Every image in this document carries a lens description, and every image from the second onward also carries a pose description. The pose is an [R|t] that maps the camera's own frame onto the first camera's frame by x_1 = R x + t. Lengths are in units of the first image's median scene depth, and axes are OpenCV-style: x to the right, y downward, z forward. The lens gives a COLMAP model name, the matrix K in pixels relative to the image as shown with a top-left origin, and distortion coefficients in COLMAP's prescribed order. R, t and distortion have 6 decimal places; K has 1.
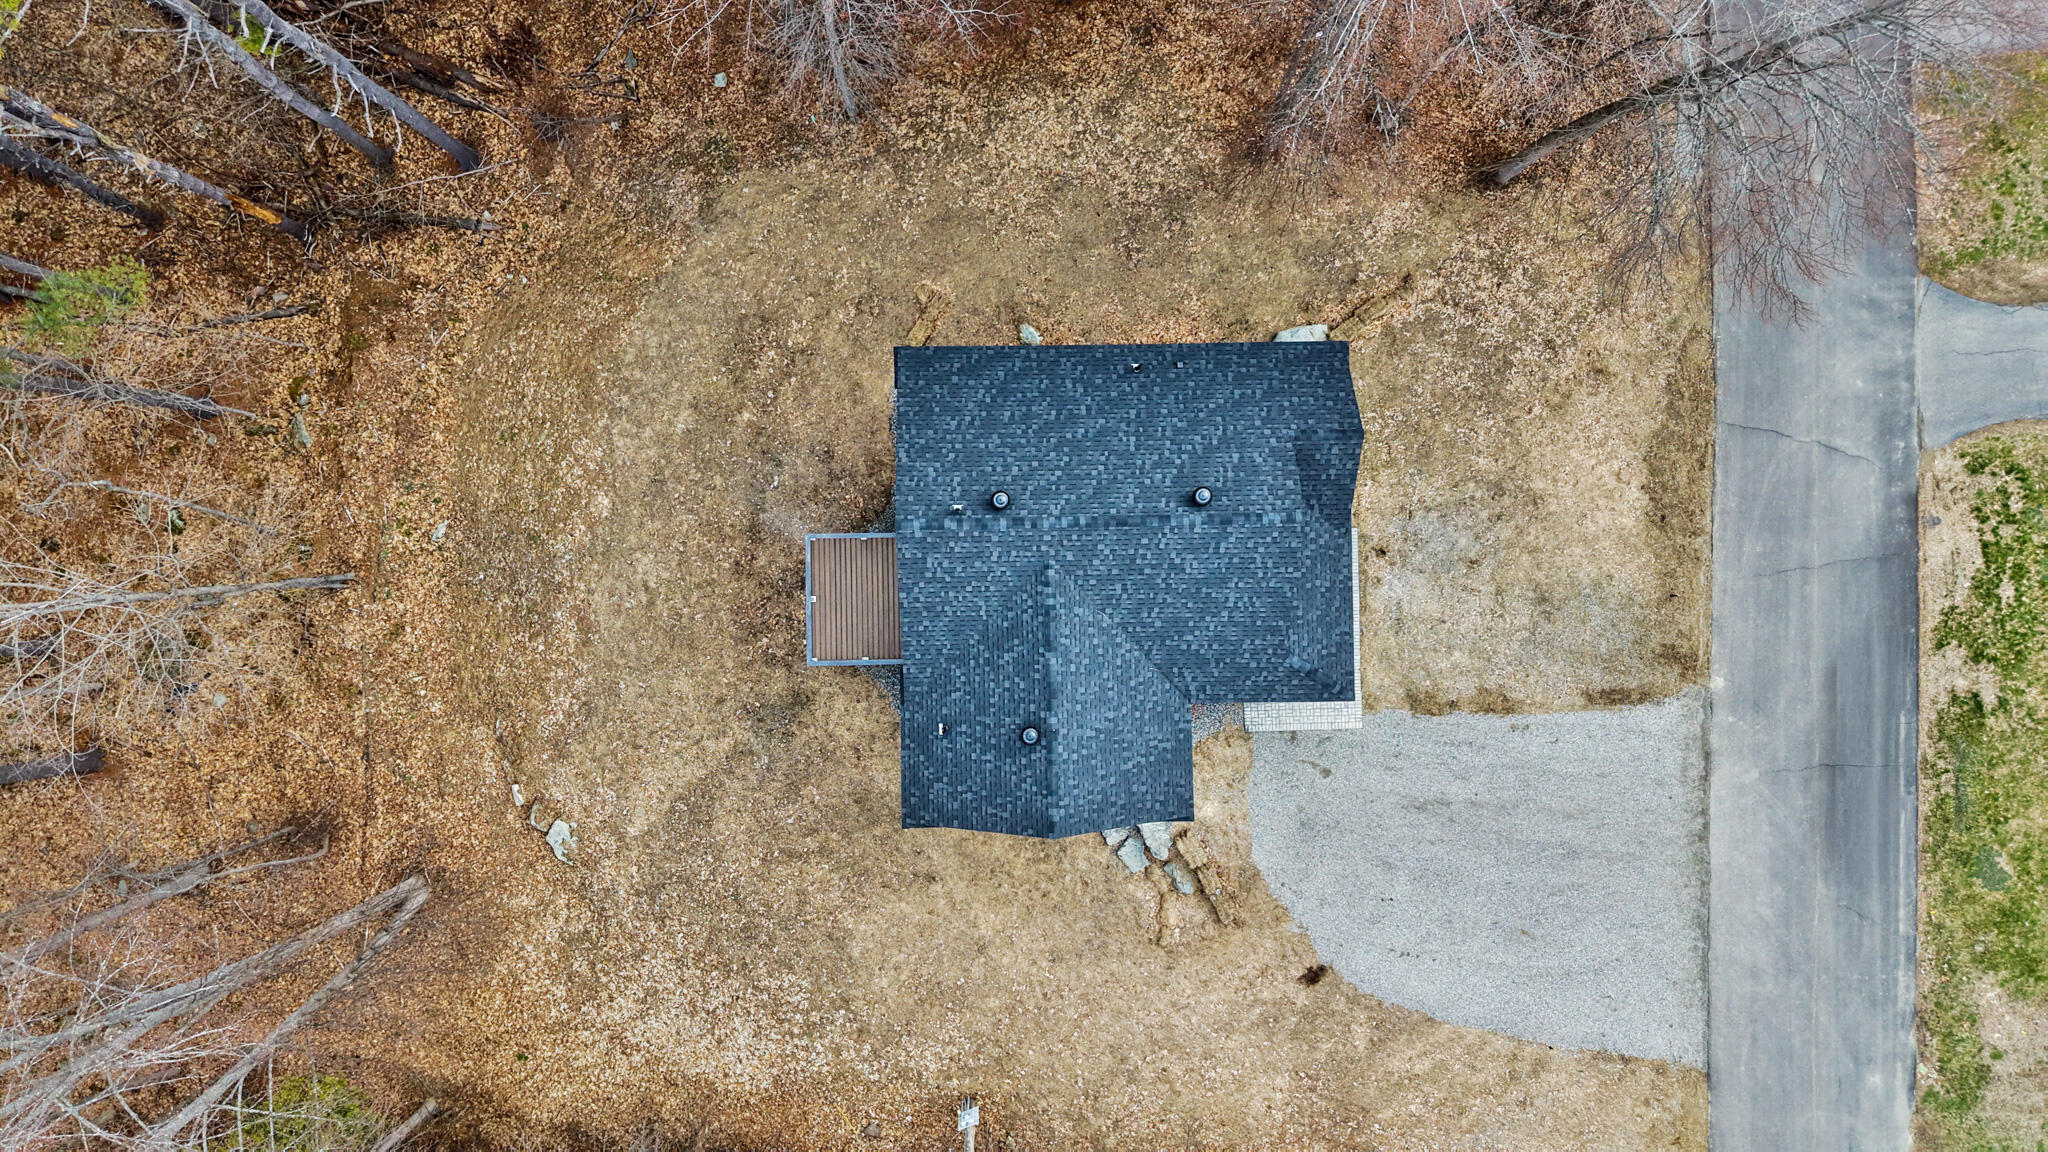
lens RADIAL K [[1387.8, 0, 1034.3], [0, 1387.8, 580.6], [0, 0, 1]] dist [0.018403, -0.026022]
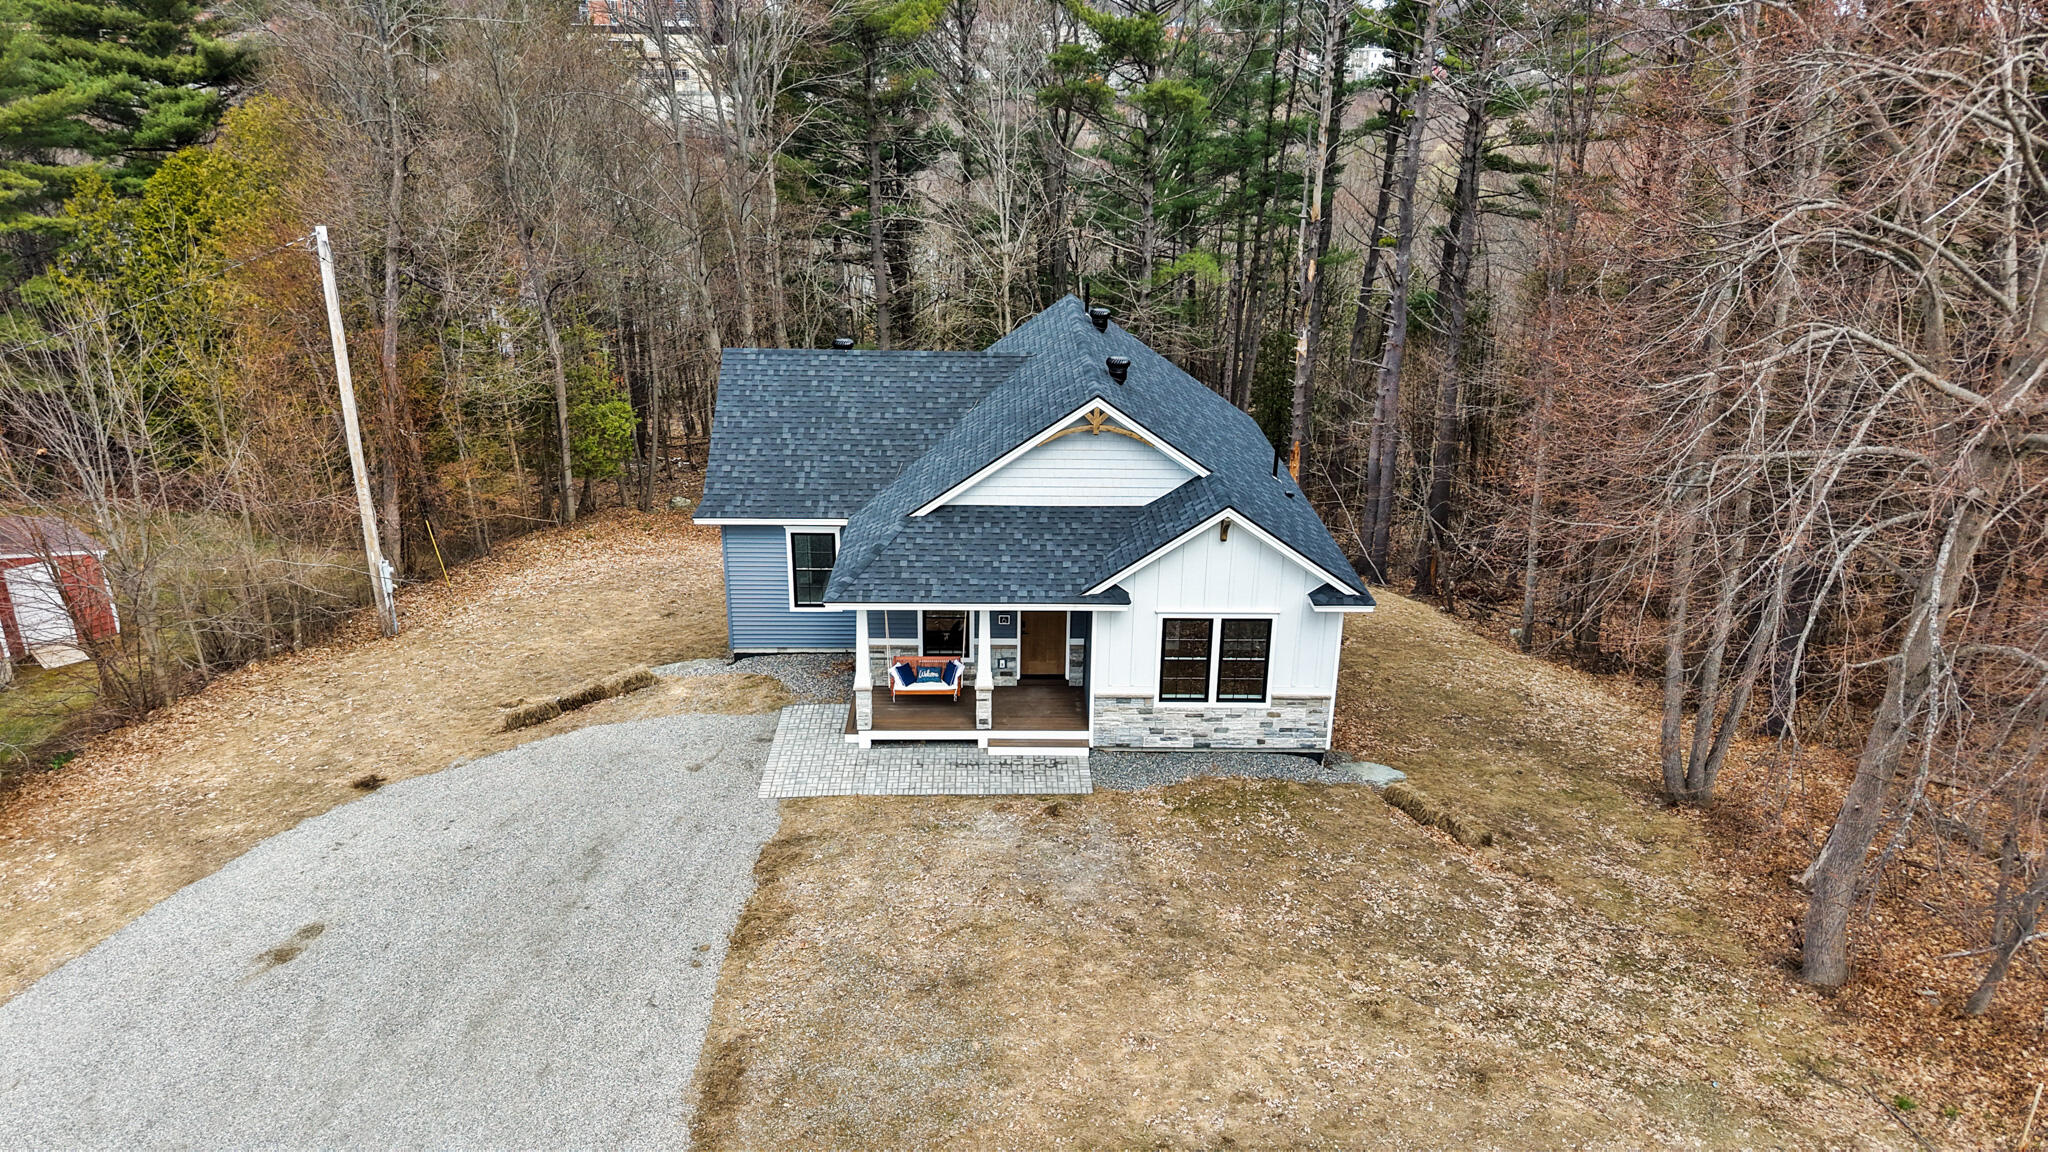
lens RADIAL K [[1387.8, 0, 1024.0], [0, 1387.8, 549.2], [0, 0, 1]] dist [0.018403, -0.026022]
pose [[-0.000939, 0.320751, -0.947163, 0.765311], [-0.999896, -0.013906, -0.003717, -0.004300], [-0.014363, 0.947062, 0.320730, 0.706736]]
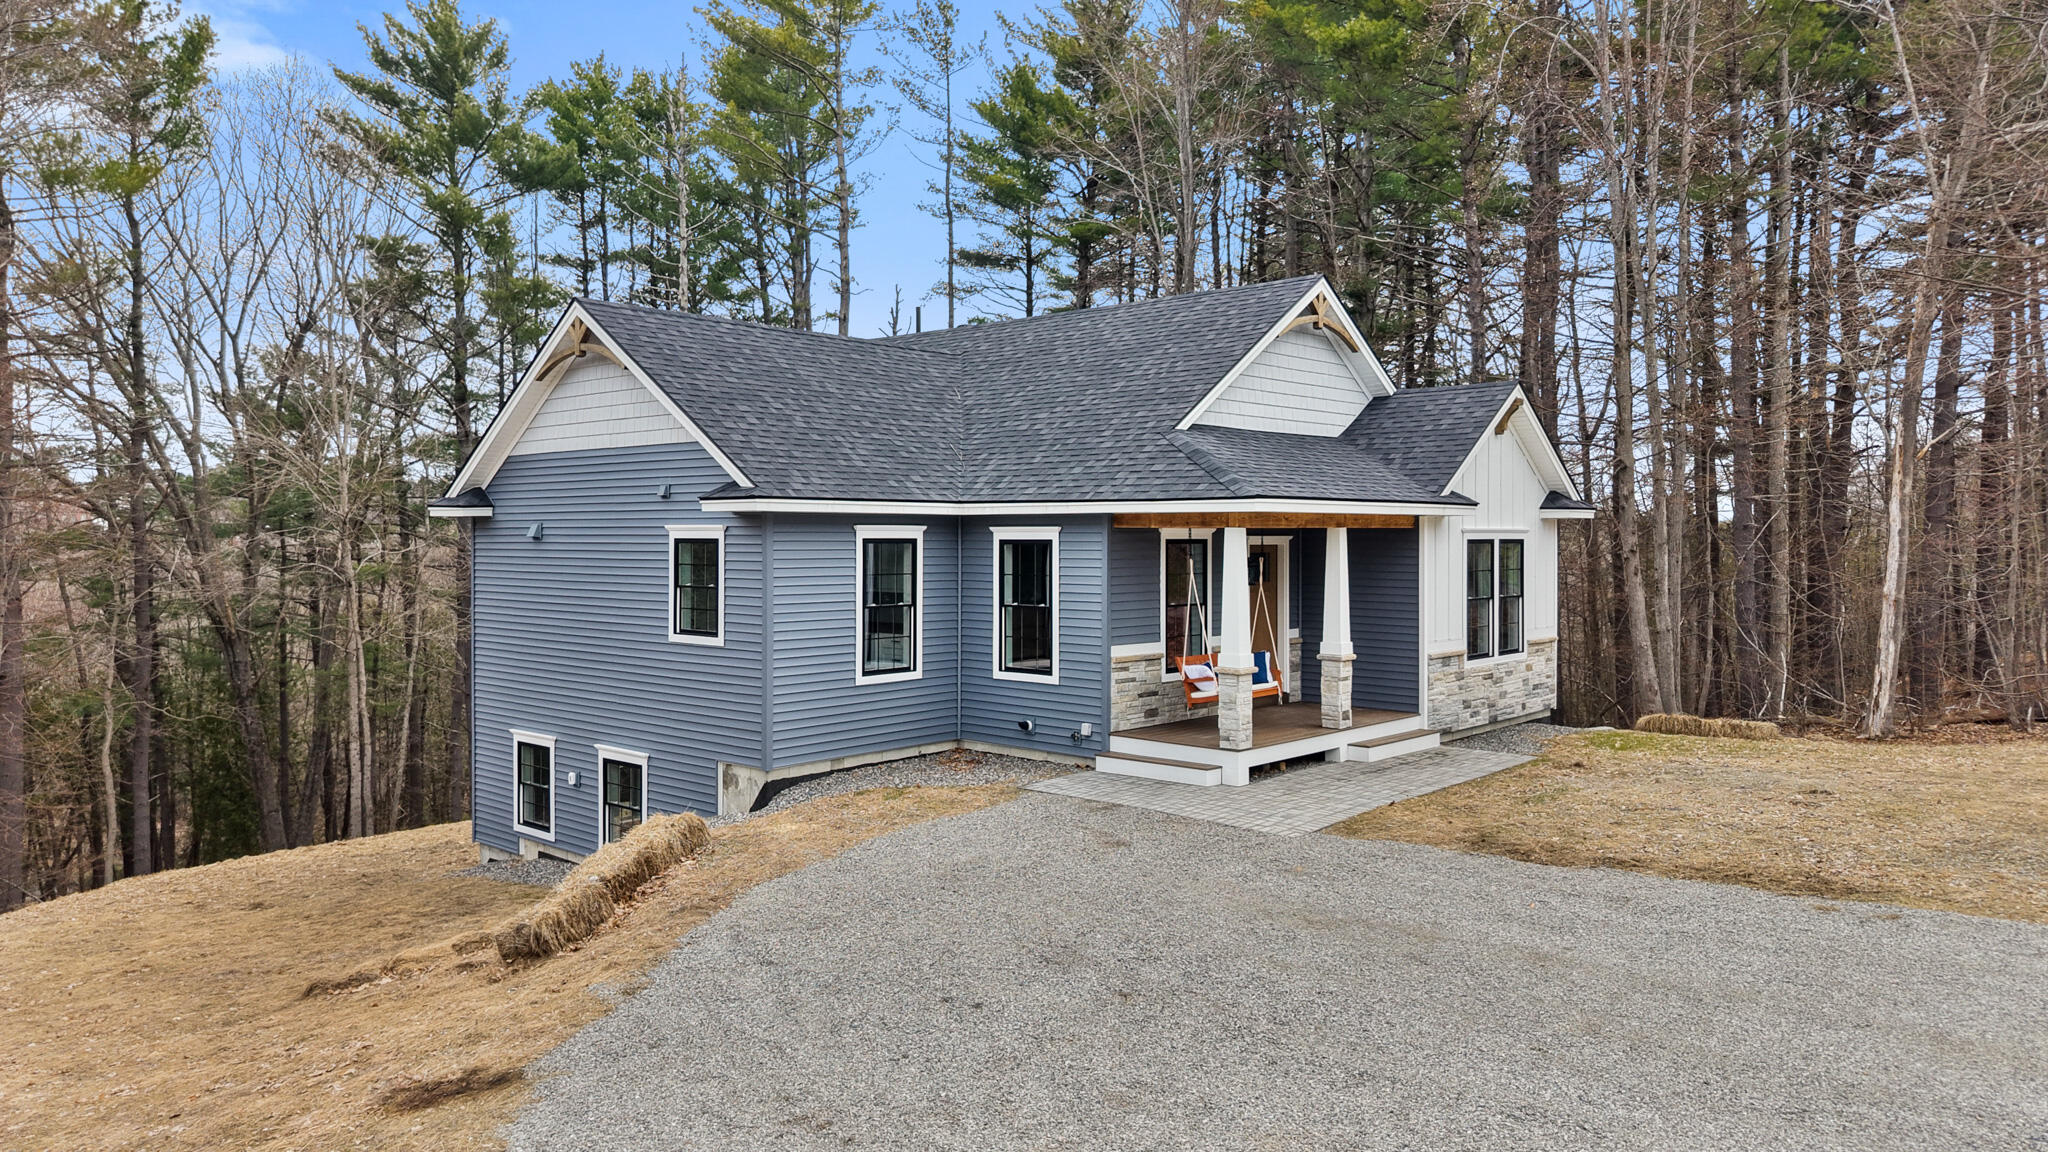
lens RADIAL K [[1387.8, 0, 1008.9], [0, 1387.8, 530.5], [0, 0, 1]] dist [0.018403, -0.026022]
pose [[0.724411, -0.035039, -0.688477, 0.409759], [-0.689017, -0.004930, -0.724729, 0.381363], [0.022000, 0.999374, -0.027714, 0.936946]]
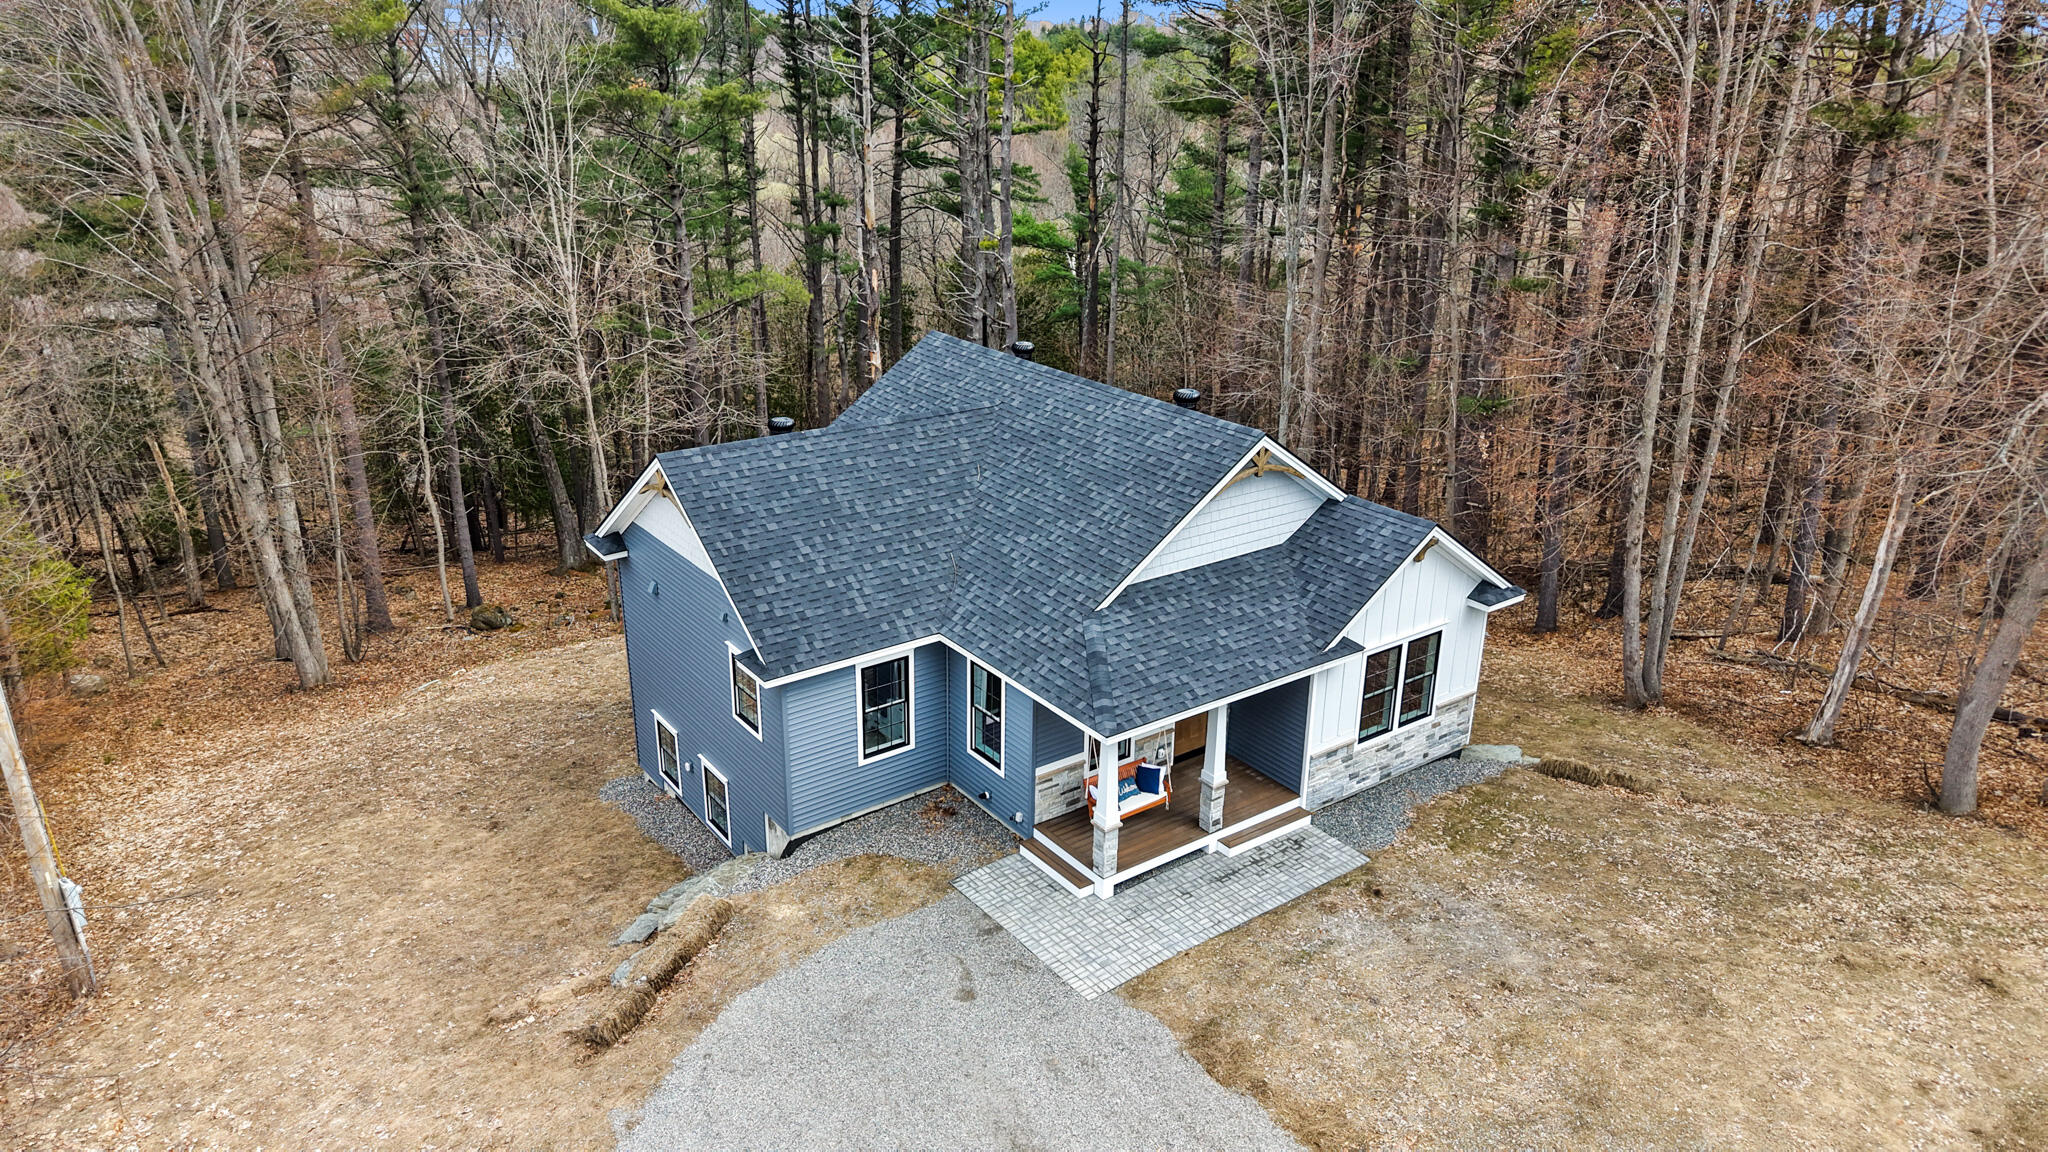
lens RADIAL K [[1387.8, 0, 1016.1], [0, 1387.8, 553.8], [0, 0, 1]] dist [0.018403, -0.026022]
pose [[0.570507, 0.260597, -0.778852, 0.550086], [-0.821259, 0.189668, -0.538108, 0.351340], [0.007494, 0.946633, 0.322225, 0.704425]]
